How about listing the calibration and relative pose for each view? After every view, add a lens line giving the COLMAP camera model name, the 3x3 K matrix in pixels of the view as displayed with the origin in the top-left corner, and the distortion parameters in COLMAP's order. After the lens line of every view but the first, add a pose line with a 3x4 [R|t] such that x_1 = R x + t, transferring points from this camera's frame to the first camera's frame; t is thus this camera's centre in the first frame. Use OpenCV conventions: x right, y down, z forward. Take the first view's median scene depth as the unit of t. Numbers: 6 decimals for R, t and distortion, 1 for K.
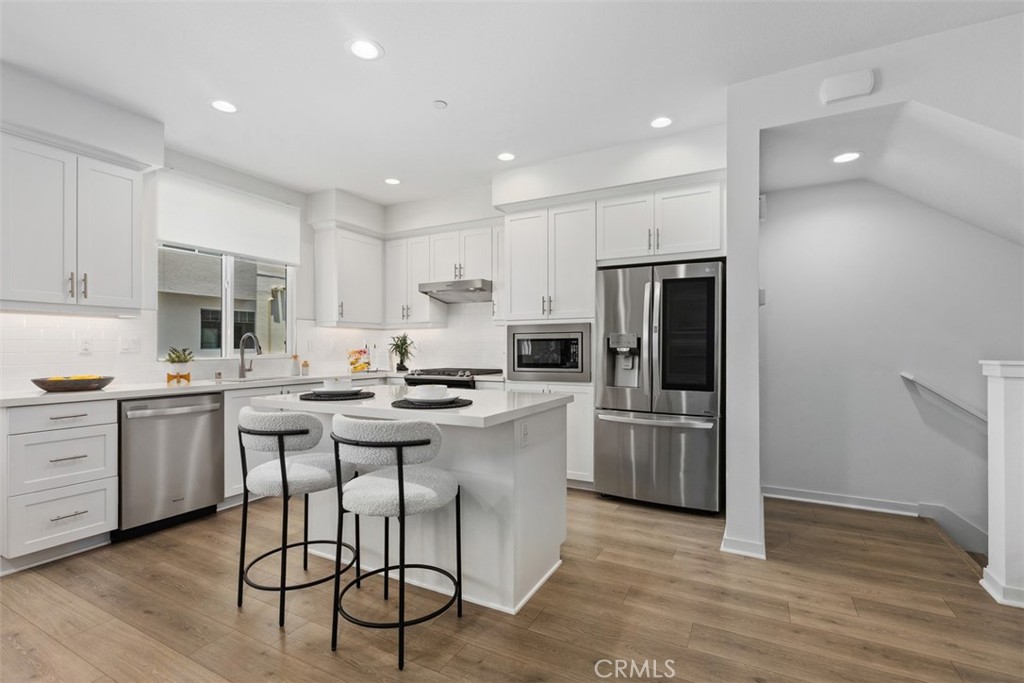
lens RADIAL K [[462.1, 0, 513.3], [0, 462.1, 346.1], [0, 0, 1]] dist [-0.000476, 0.000768]
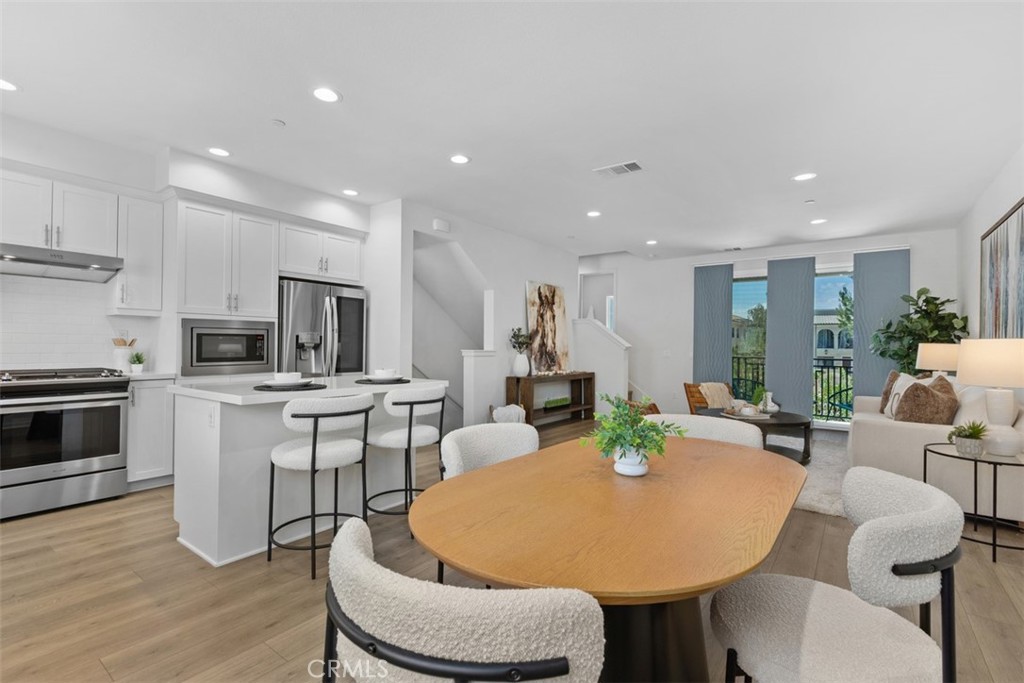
lens RADIAL K [[462.1, 0, 520.8], [0, 462.1, 344.8], [0, 0, 1]] dist [-0.000476, 0.000768]
pose [[0.148651, 0.002994, 0.988885, -0.974226], [-0.014240, 0.999898, -0.000886, 0.000463], [-0.988787, -0.013950, 0.148679, 0.208479]]
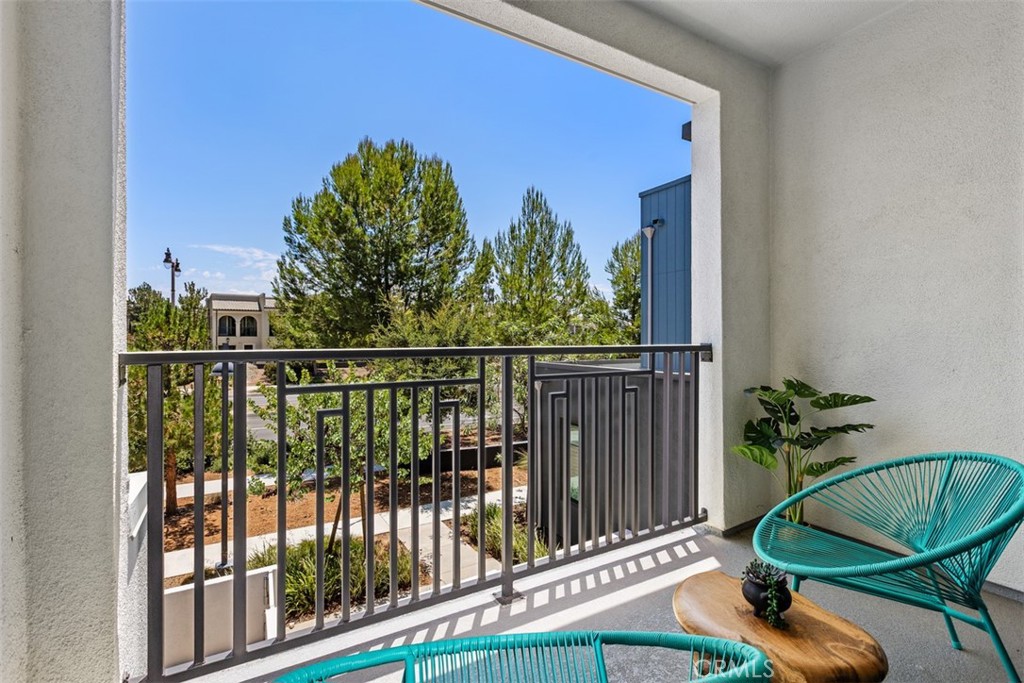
lens RADIAL K [[462.1, 0, 514.2], [0, 462.1, 341.7], [0, 0, 1]] dist [-0.000476, 0.000768]
pose [[-0.848644, -0.004836, 0.528942, 1.239206], [-0.002314, 0.999983, 0.005430, 0.031646], [-0.528959, 0.003385, -0.848641, -0.333888]]
